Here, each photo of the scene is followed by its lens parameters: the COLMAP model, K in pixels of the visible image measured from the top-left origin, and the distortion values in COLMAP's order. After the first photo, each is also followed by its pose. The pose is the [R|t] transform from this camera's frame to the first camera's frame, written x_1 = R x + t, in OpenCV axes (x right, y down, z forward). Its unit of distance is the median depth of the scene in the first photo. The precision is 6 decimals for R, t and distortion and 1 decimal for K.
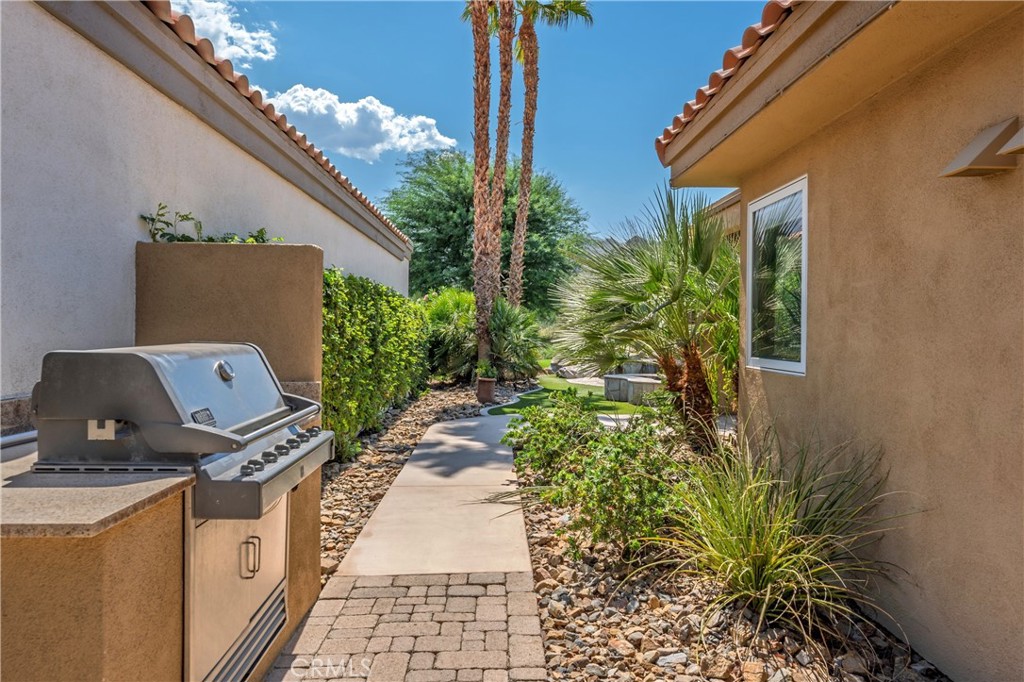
lens RADIAL K [[542.7, 0, 510.5], [0, 542.7, 341.5], [0, 0, 1]] dist [-0.000343, 0.000682]
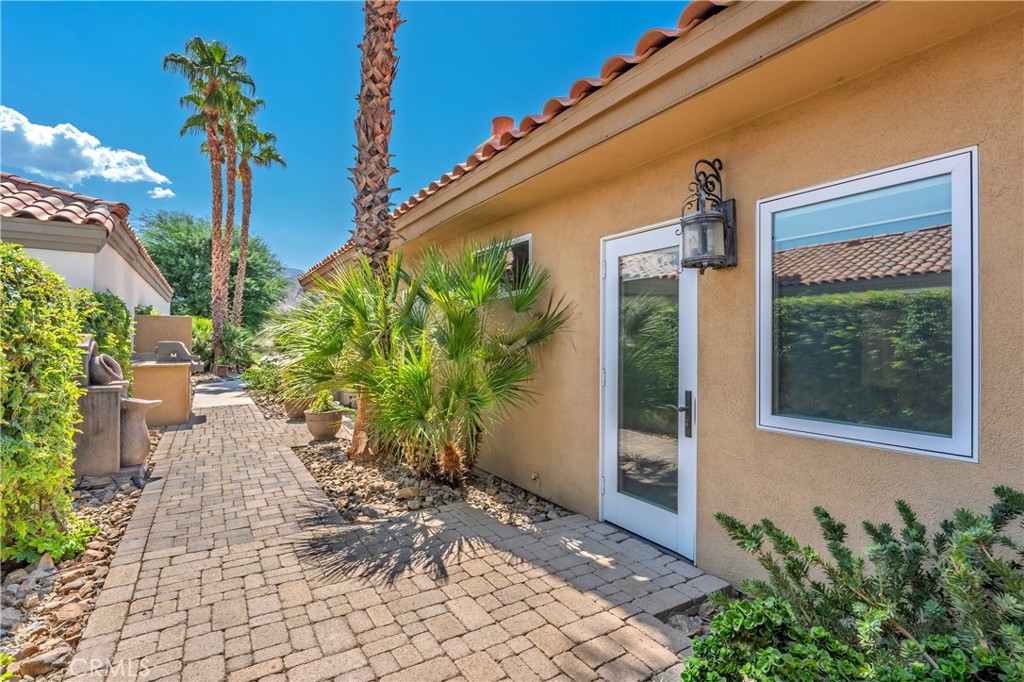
lens RADIAL K [[490.2, 0, 511.1], [0, 490.2, 336.7], [0, 0, 1]] dist [-0.000713, 0.000135]
pose [[0.853786, 0.000389, 0.520624, -0.039558], [0.017880, 0.999388, -0.030069, 0.018475], [-0.520317, 0.034982, 0.853256, -0.529038]]
